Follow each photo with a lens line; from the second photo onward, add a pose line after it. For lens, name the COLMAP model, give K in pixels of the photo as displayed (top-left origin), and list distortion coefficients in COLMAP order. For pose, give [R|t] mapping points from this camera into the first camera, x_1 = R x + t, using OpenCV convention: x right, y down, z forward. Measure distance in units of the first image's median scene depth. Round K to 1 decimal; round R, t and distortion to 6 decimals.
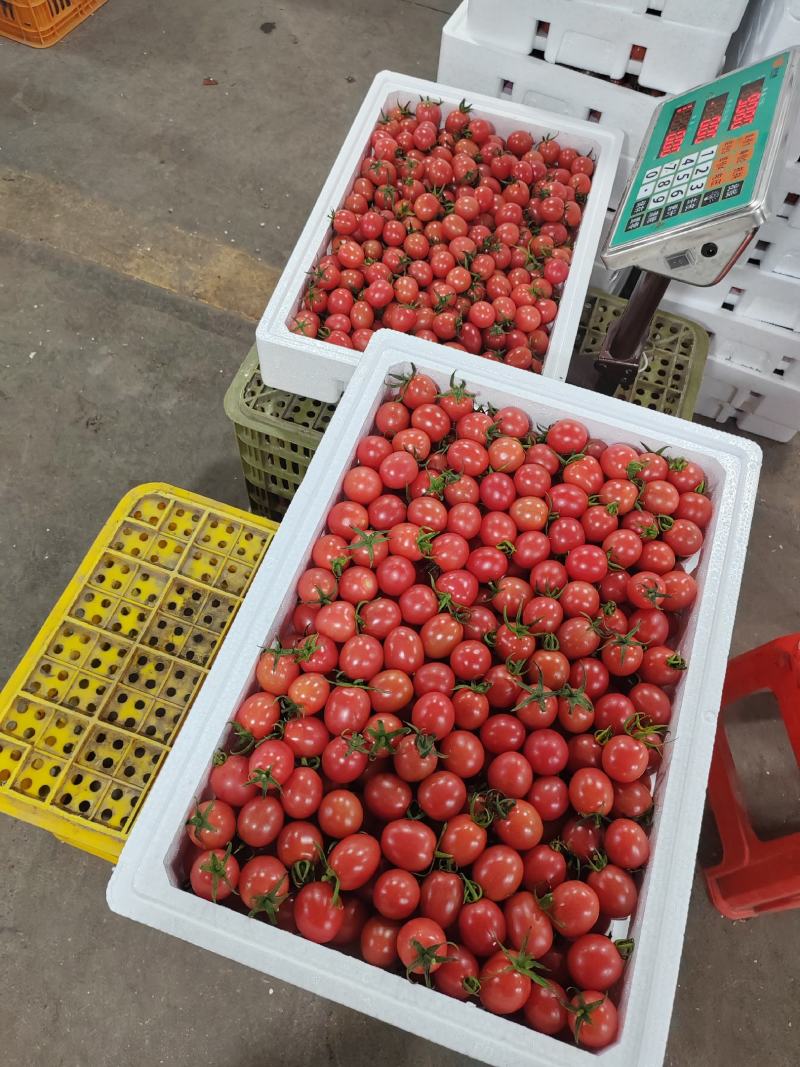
lens RADIAL K [[839.8, 0, 400.0], [0, 839.8, 533.5], [0, 0, 1]] dist [-0.007075, 0.003296]
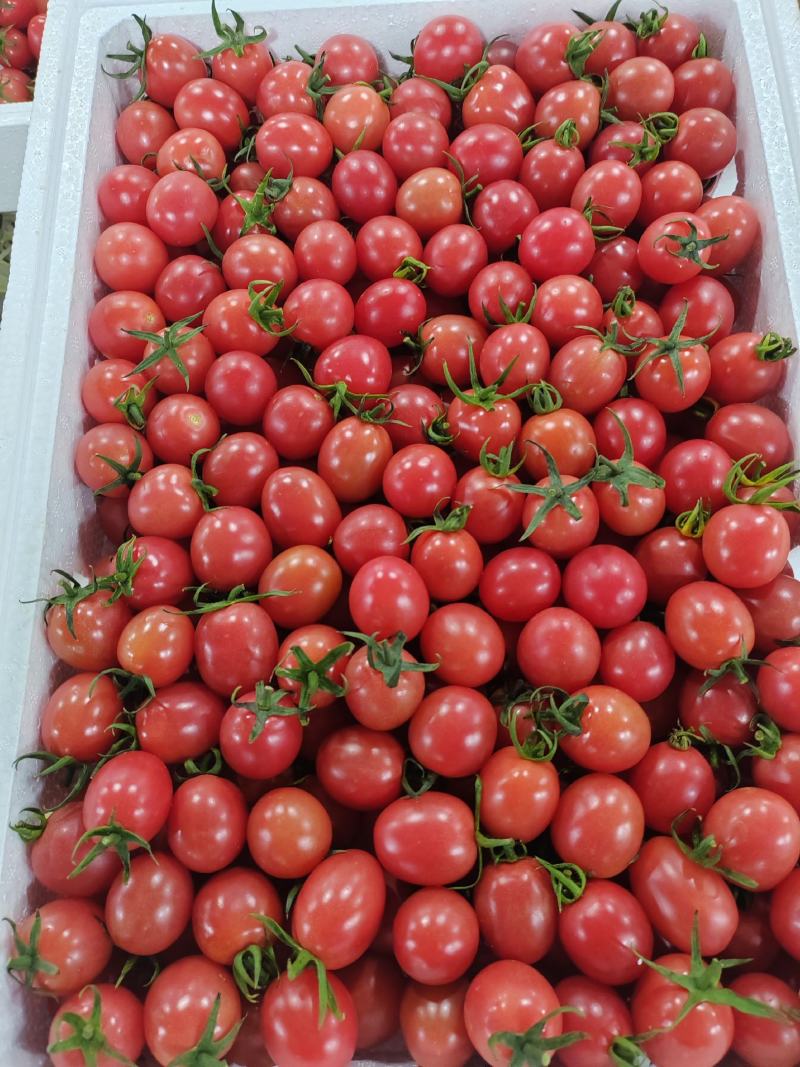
lens RADIAL K [[866.6, 0, 400.0], [0, 866.6, 533.5], [0, 0, 1]] dist [0.003970, -0.004256]
pose [[0.932996, -0.359438, 0.017962, 0.049853], [0.351483, 0.920796, 0.169099, 0.083213], [-0.077320, -0.151455, 0.985435, 0.440519]]
